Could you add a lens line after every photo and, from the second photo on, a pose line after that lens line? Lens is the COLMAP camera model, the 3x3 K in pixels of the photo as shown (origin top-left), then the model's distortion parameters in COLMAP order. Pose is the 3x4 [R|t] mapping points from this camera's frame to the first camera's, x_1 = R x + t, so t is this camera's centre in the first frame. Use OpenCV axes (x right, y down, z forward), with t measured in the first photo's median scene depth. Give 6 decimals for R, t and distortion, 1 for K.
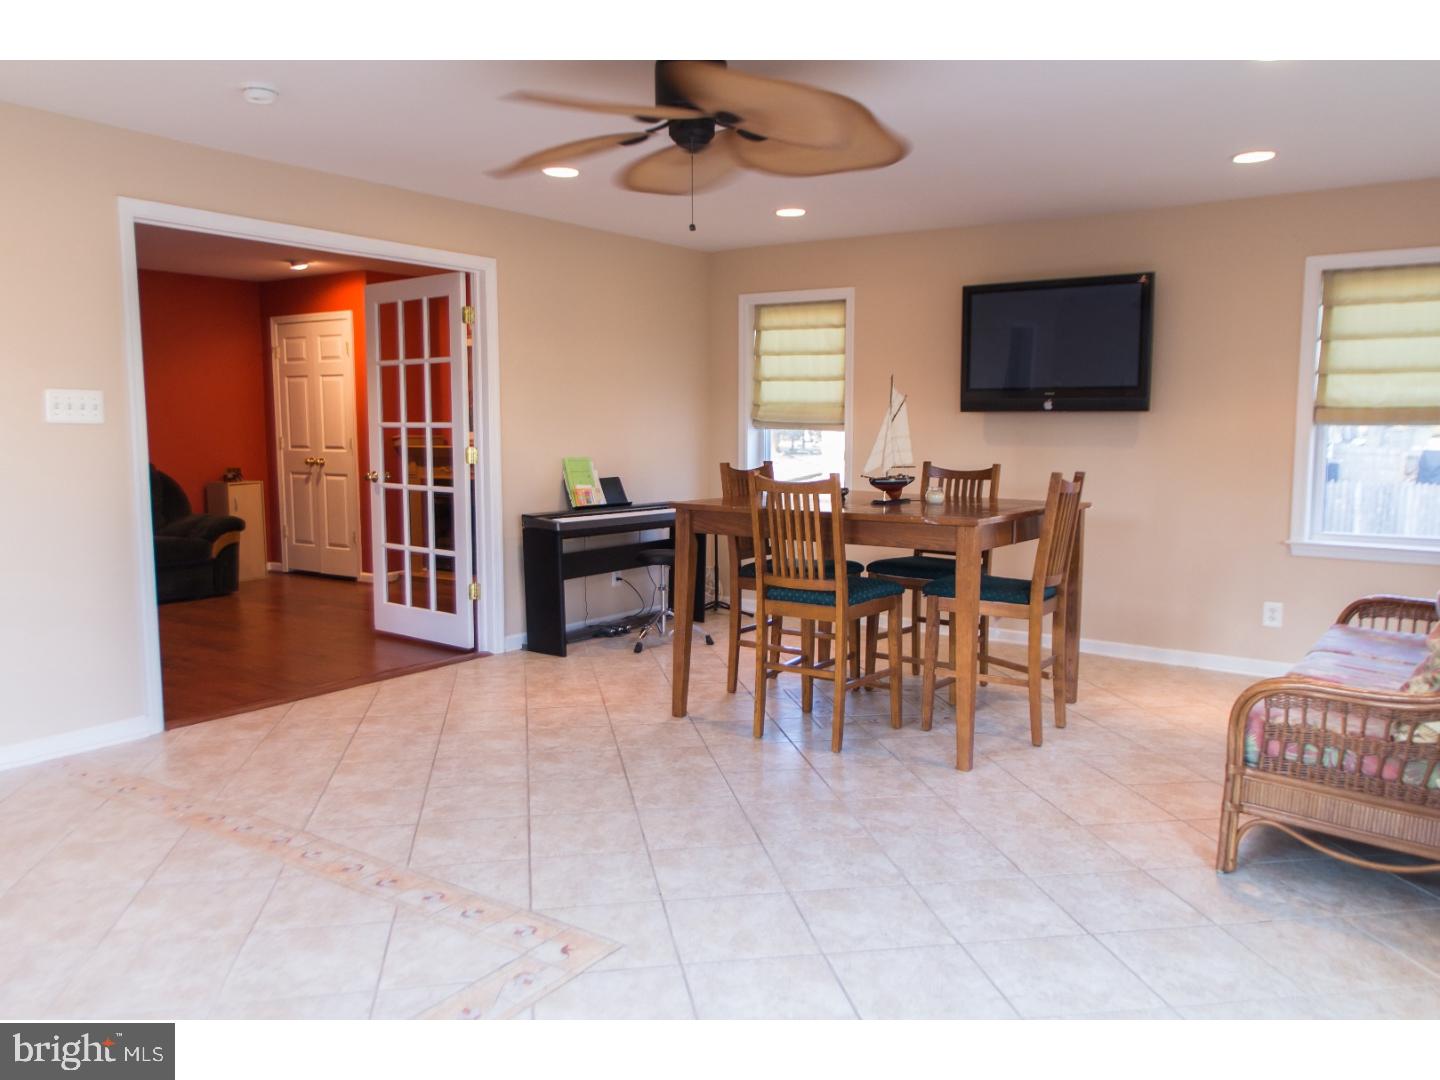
lens RADIAL K [[1126.2, 0, 720.0], [0, 1126.2, 540.0], [0, 0, 1]] dist [0.030941, -0.002453]
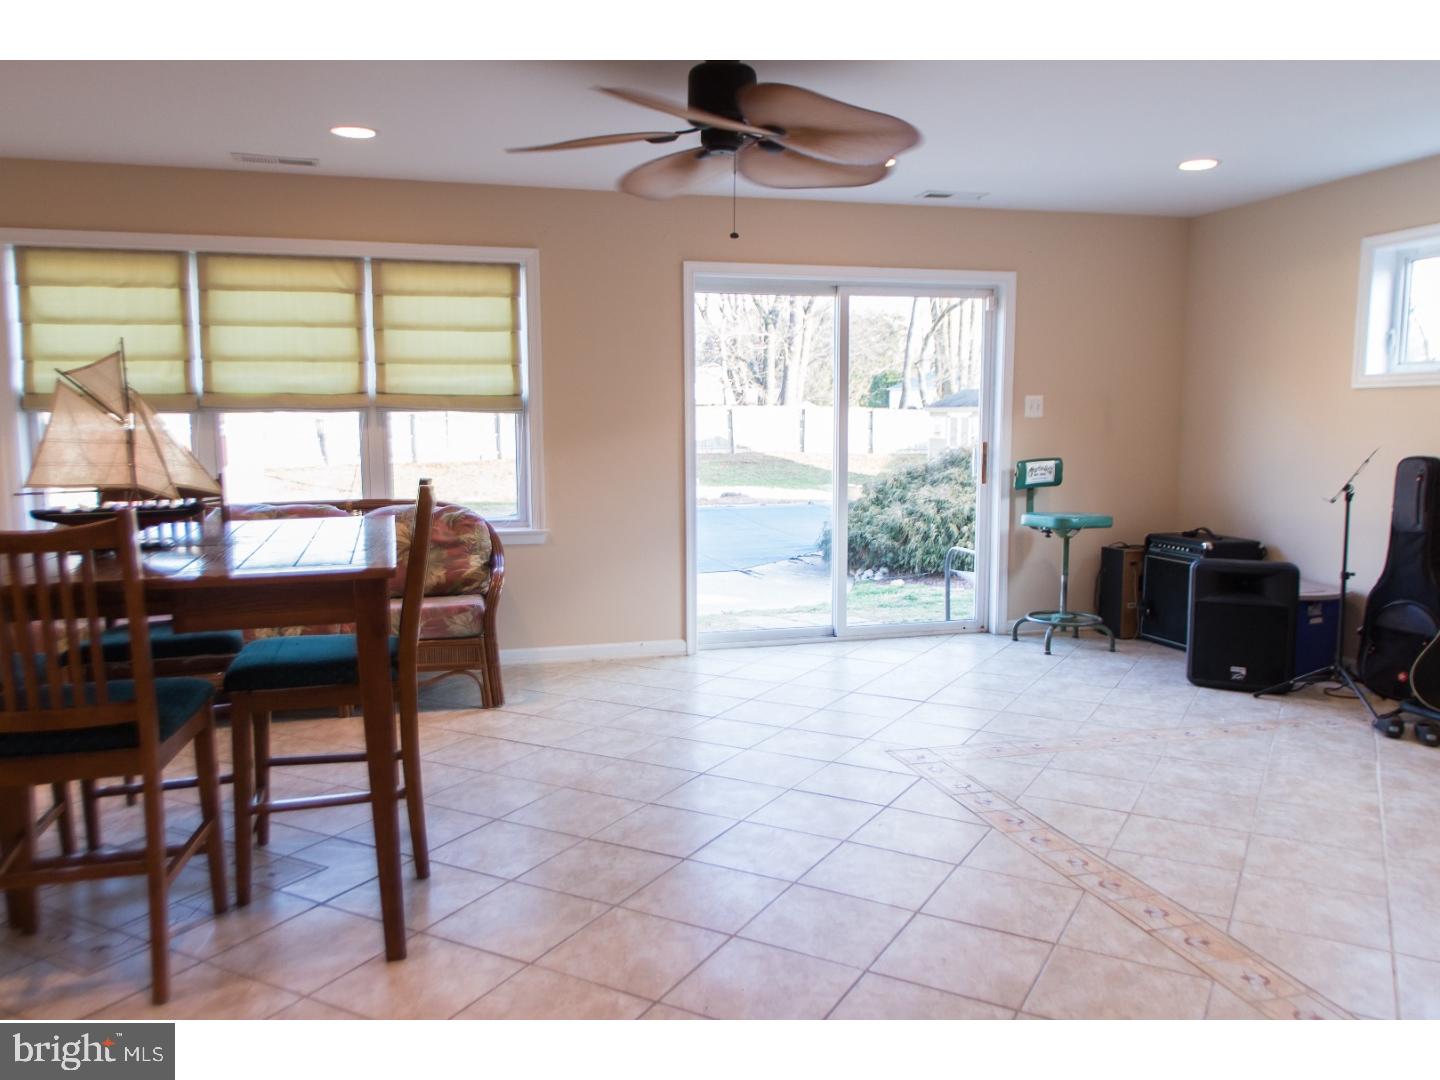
lens RADIAL K [[1126.2, 0, 720.0], [0, 1126.2, 540.0], [0, 0, 1]] dist [0.030941, -0.002453]
pose [[-0.775640, -0.082937, 0.625703, -0.687041], [0.056773, 0.978143, 0.200031, -0.194119], [-0.628617, 0.190675, -0.753978, 1.817665]]
